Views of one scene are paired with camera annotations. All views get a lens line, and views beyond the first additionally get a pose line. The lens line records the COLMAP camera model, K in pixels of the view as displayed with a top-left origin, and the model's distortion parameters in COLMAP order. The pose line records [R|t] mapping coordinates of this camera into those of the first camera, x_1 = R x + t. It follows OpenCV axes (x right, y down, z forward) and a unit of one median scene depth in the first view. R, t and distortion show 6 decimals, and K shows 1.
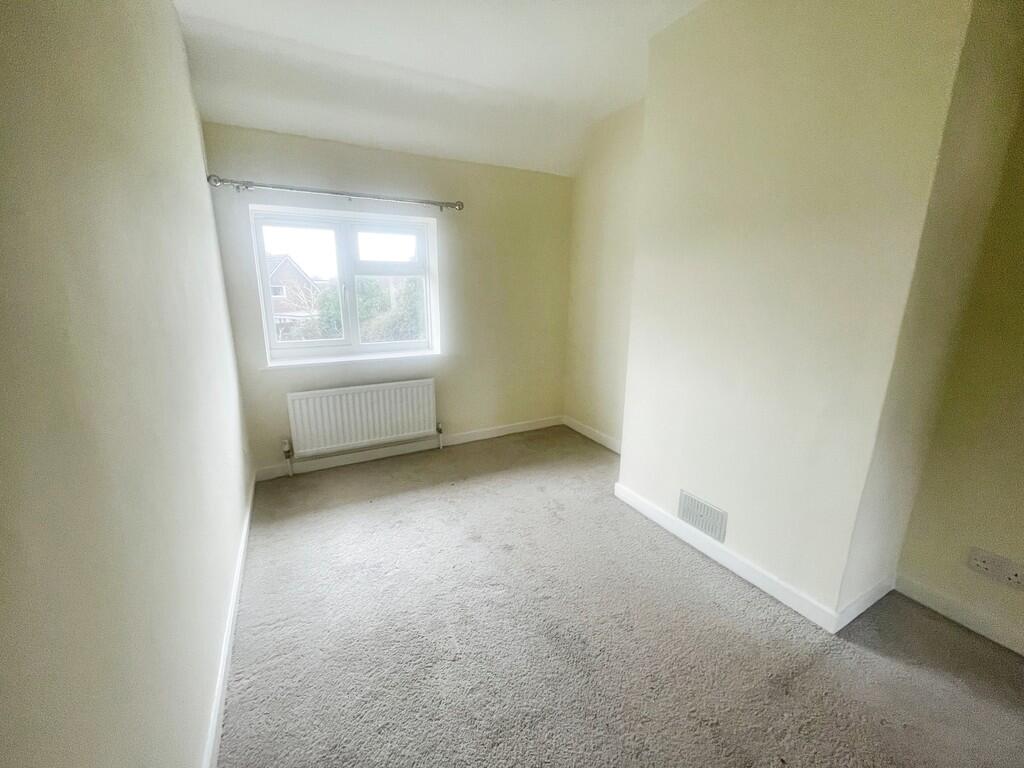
lens RADIAL K [[411.7, 0, 533.7], [0, 411.7, 381.9], [0, 0, 1]] dist [-0.002599, -0.000076]
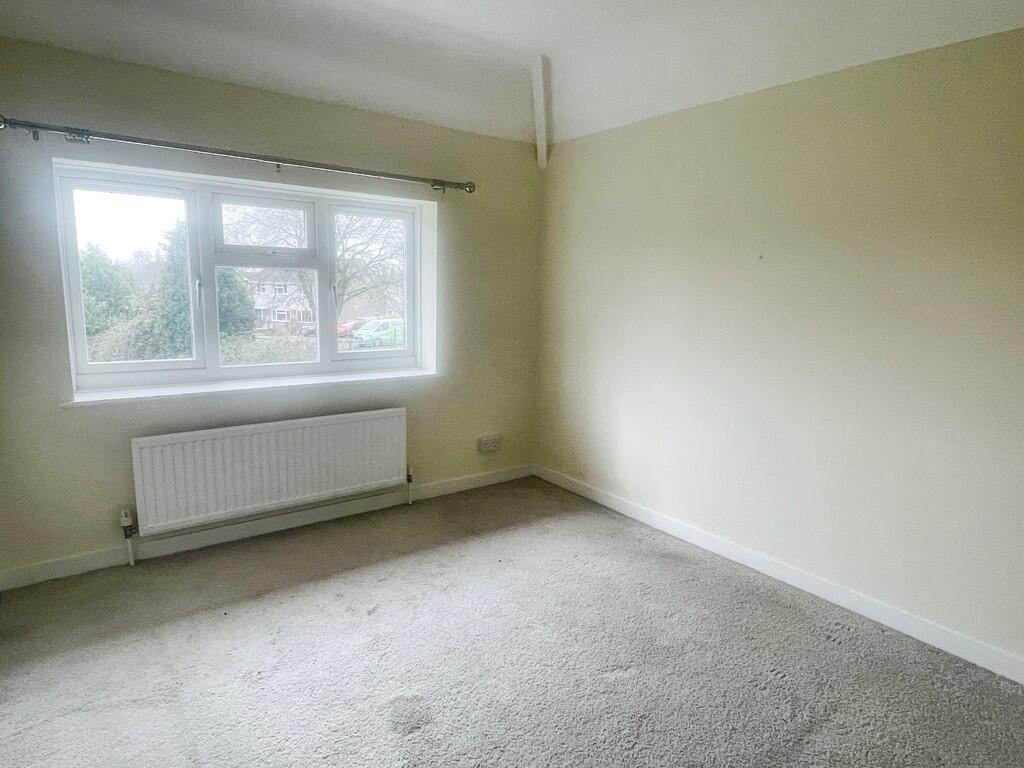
lens RADIAL K [[606.8, 0, 512.0], [0, 606.8, 384.0], [0, 0, 1]] dist [0.003649, 0.000637]
pose [[0.990459, -0.006470, 0.137658, -0.120834], [0.015716, 0.997684, -0.066183, 0.014346], [-0.136911, 0.067715, 0.988266, -0.066856]]
